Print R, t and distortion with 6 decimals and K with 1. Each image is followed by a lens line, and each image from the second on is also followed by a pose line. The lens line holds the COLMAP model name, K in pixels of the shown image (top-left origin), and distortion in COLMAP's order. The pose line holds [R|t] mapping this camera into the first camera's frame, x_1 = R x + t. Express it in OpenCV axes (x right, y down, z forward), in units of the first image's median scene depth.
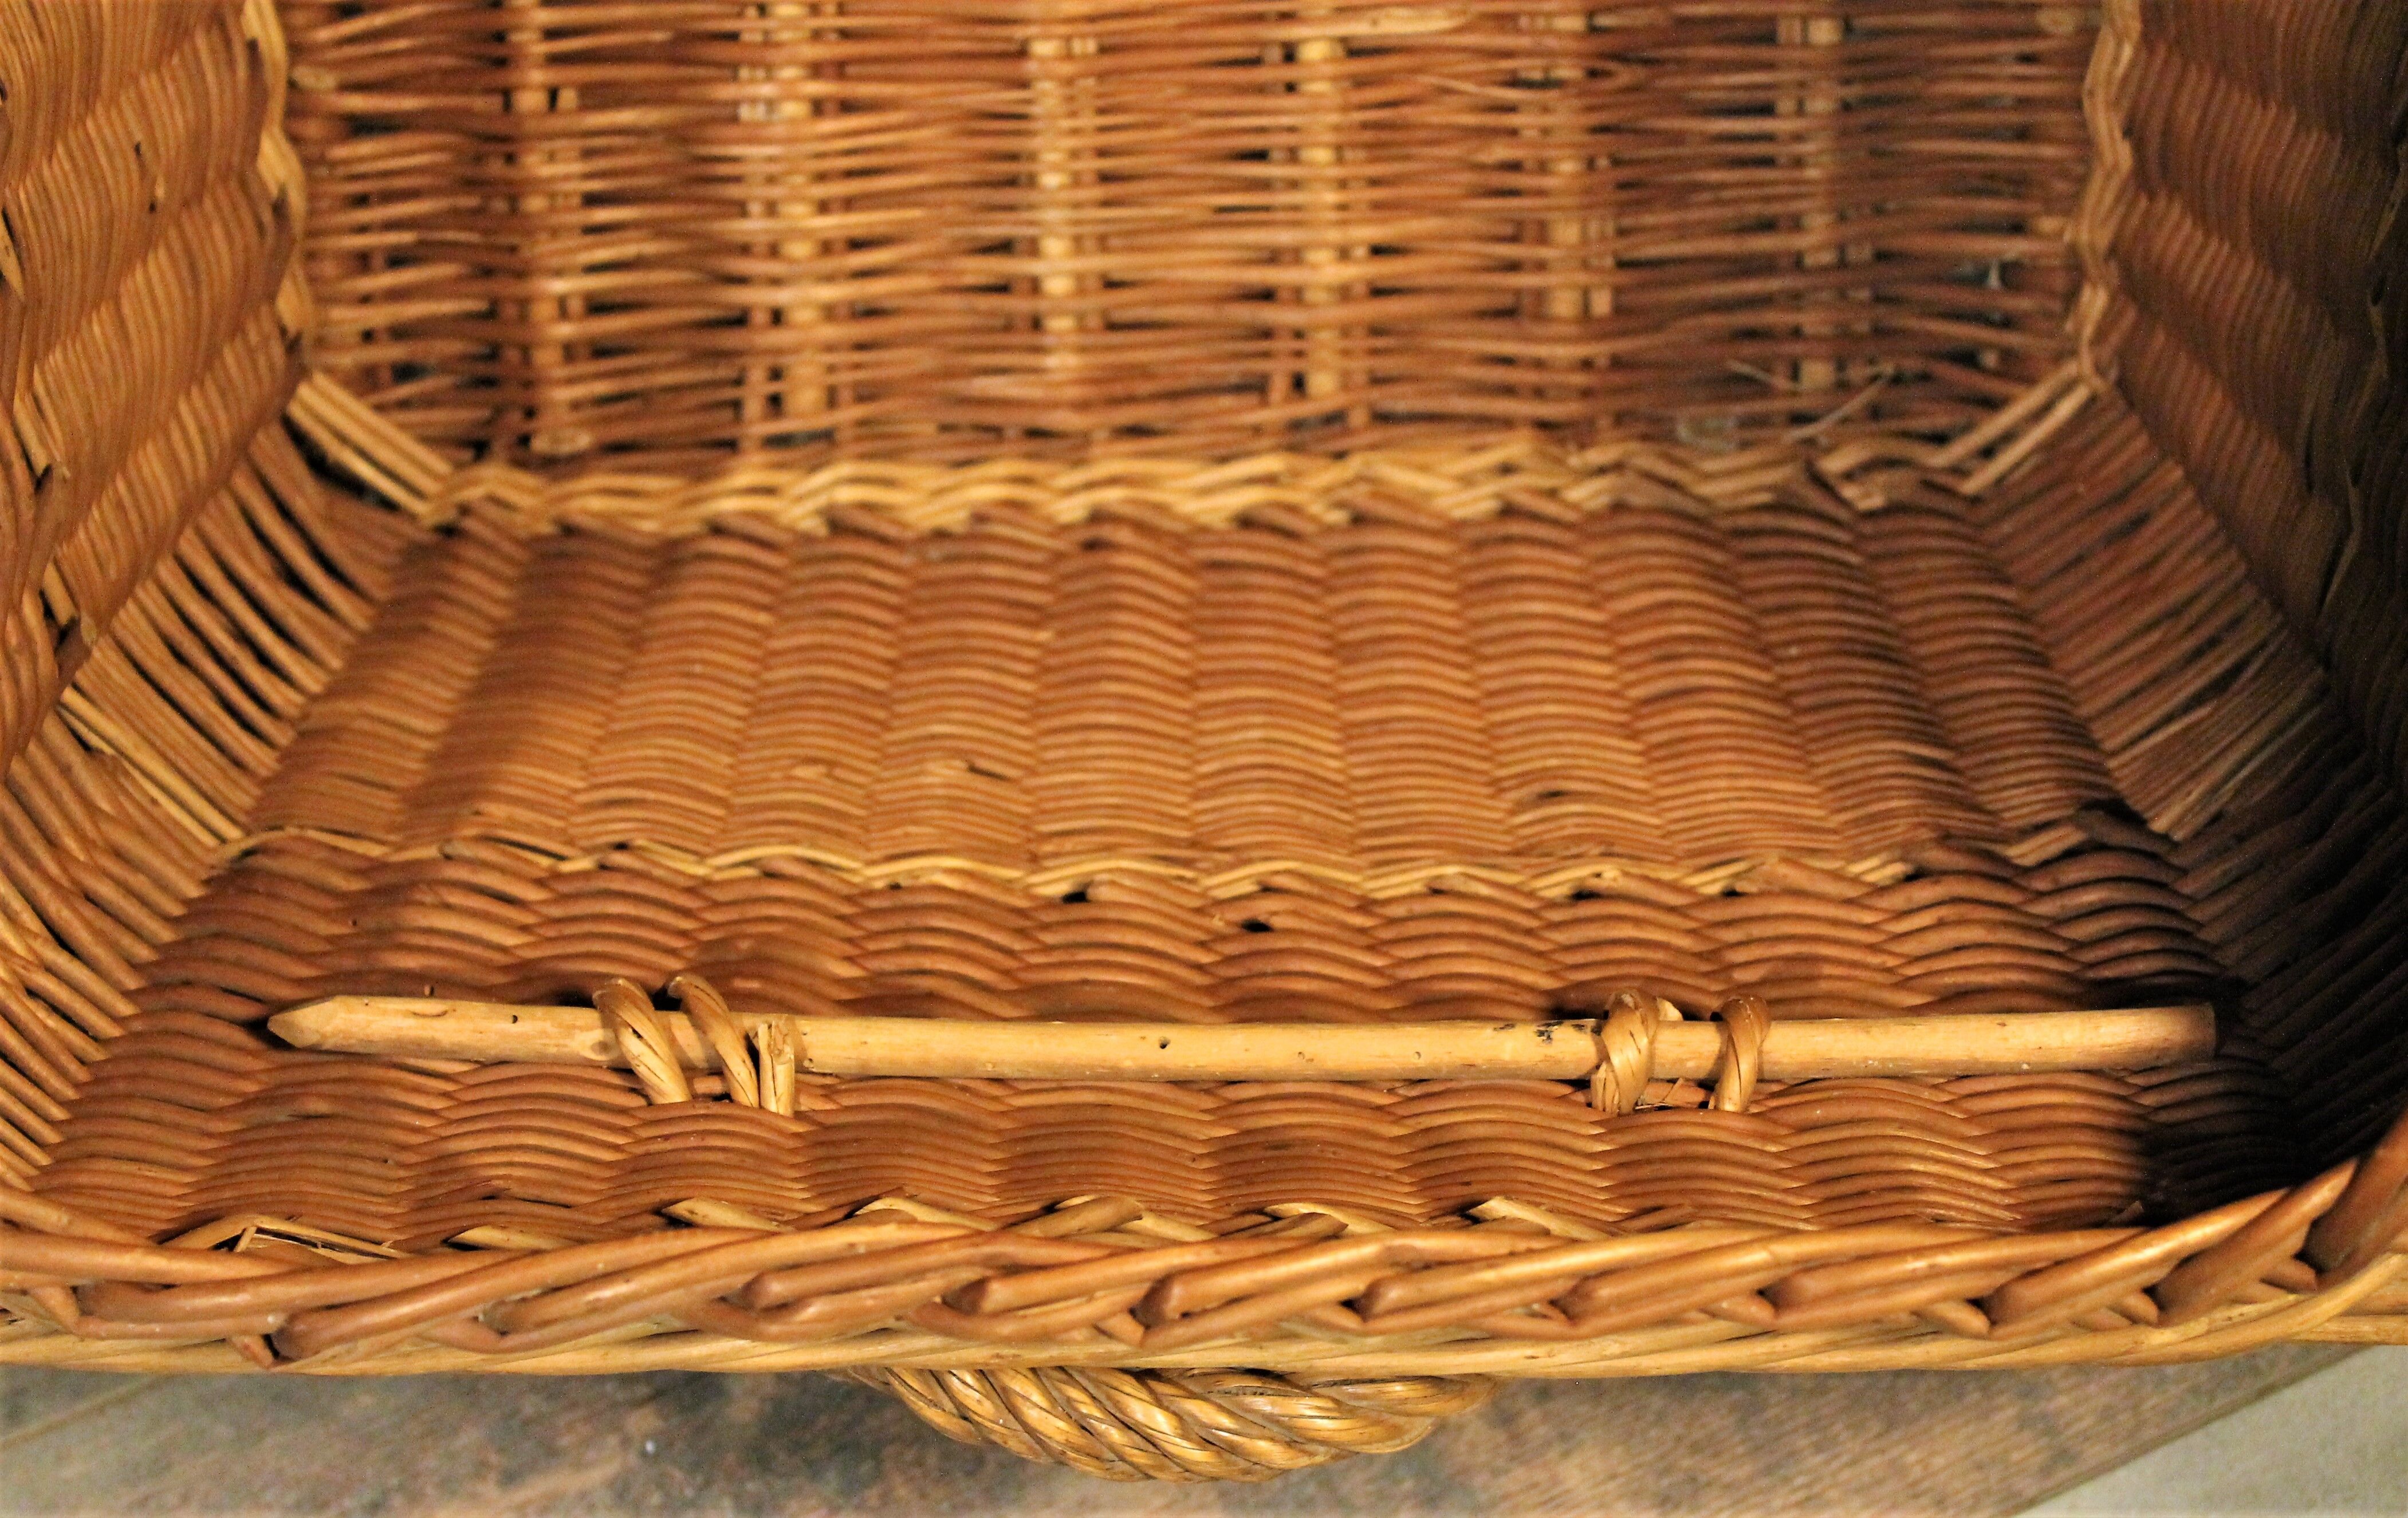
lens RADIAL K [[4325.5, 0, 1206.6], [0, 4325.5, 870.0], [0, 0, 1]] dist [0.010410, -0.021791]
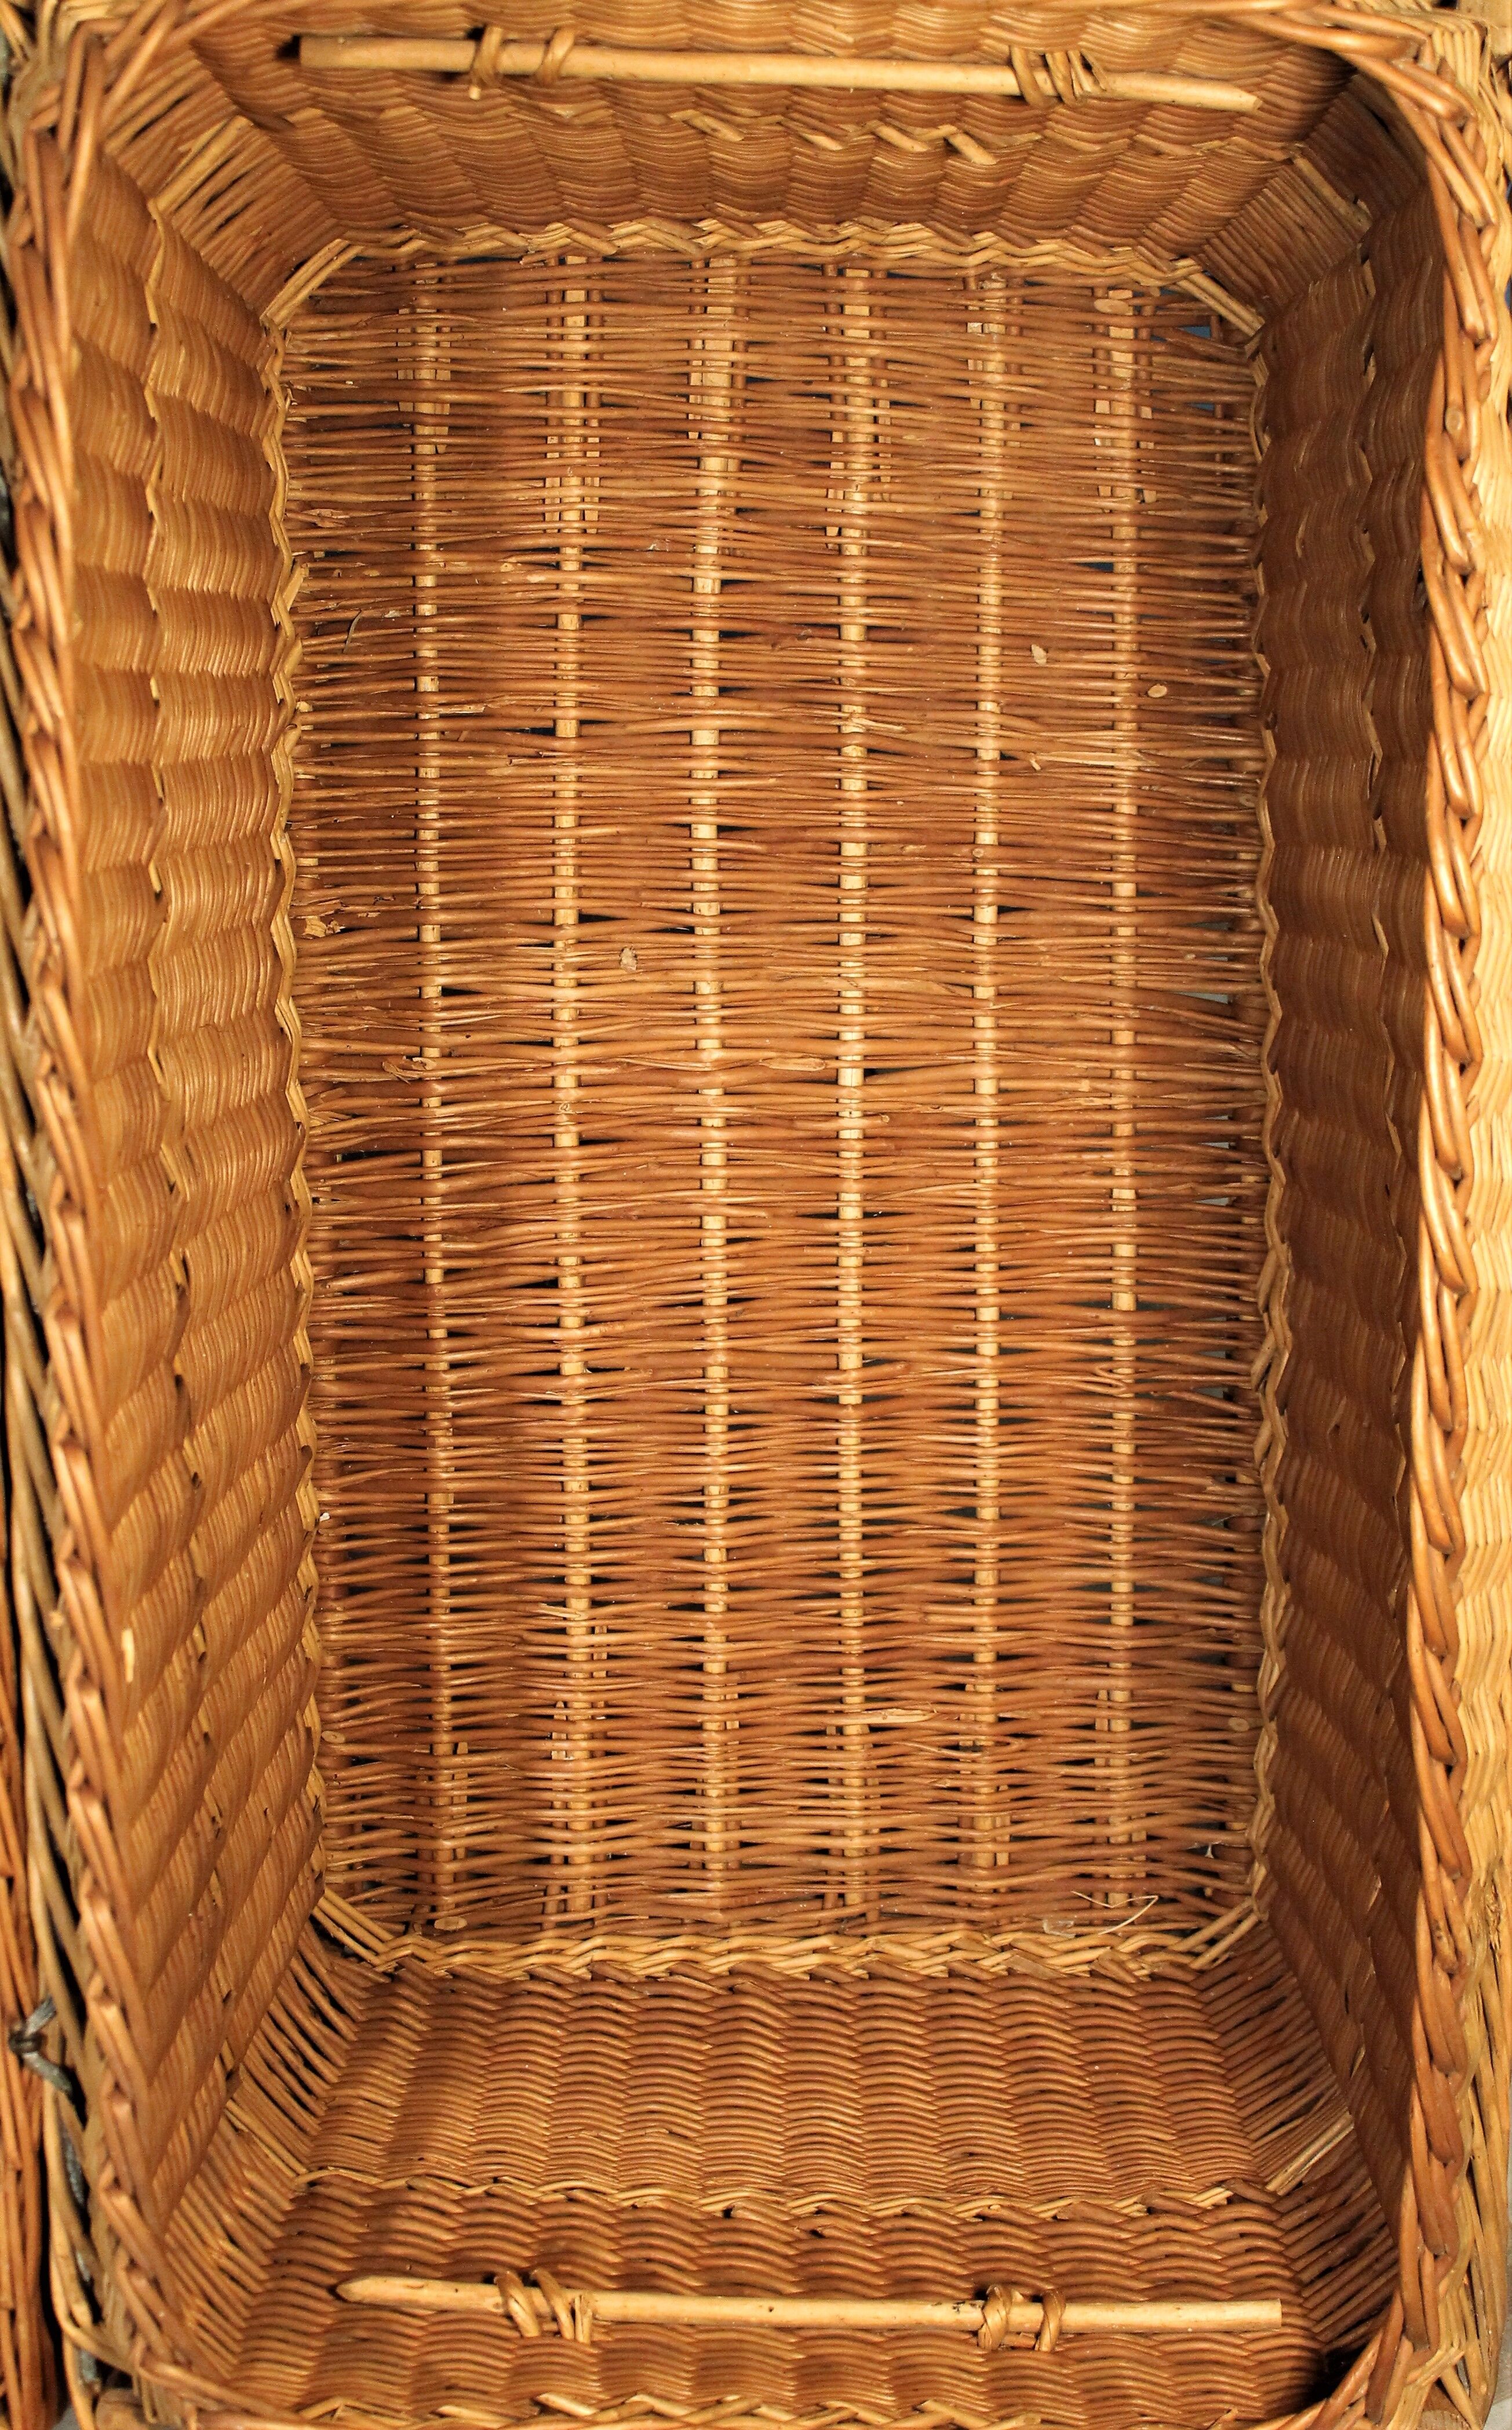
lens RADIAL K [[3479.5, 0, 756.0], [0, 3479.5, 1215.0], [0, 0, 1]] dist [-0.083958, 0.347885]
pose [[0.999750, 0.022053, -0.003663, -0.017304], [-0.022351, 0.982816, -0.183232, -0.130917], [-0.000441, 0.183268, 0.983063, -0.551590]]
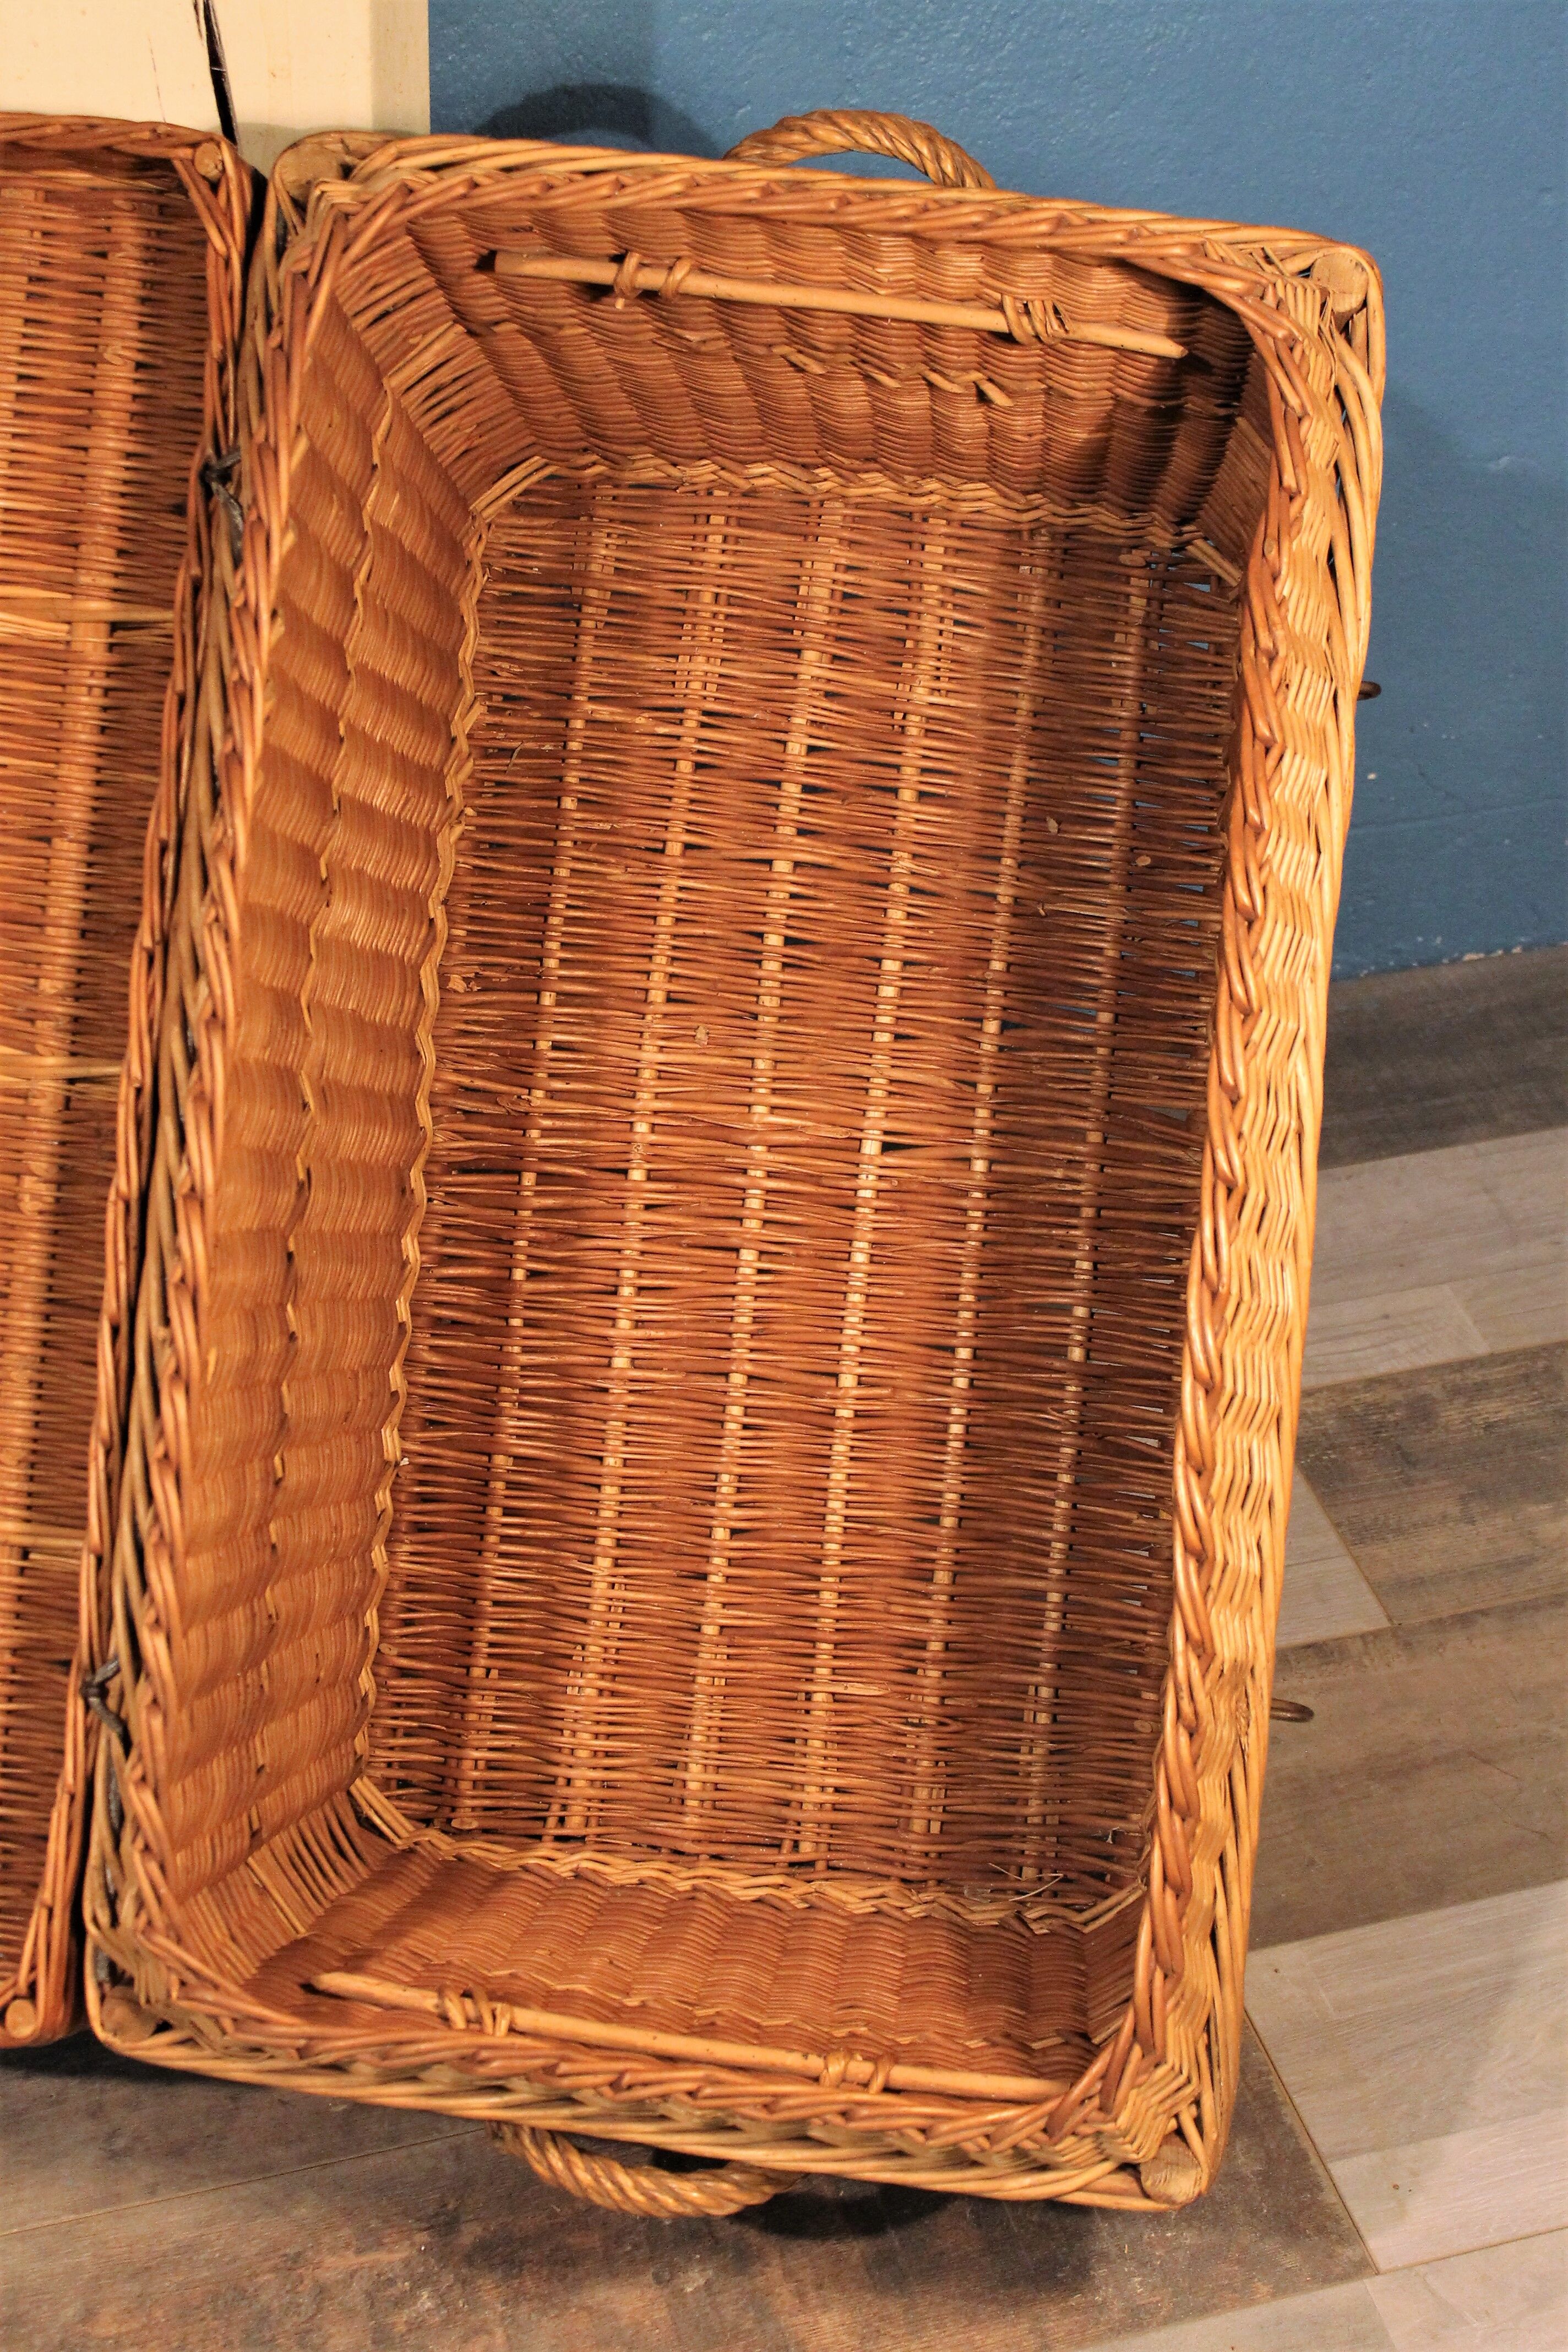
lens RADIAL K [[3770.2, 0, 784.0], [0, 3770.2, 1176.0], [0, 0, 1]] dist [0.004678, 0.164838]
pose [[0.987665, 0.118188, -0.102708, 0.177985], [-0.147903, 0.919510, -0.364178, 0.283964], [0.051400, 0.374877, 0.925649, -0.939825]]
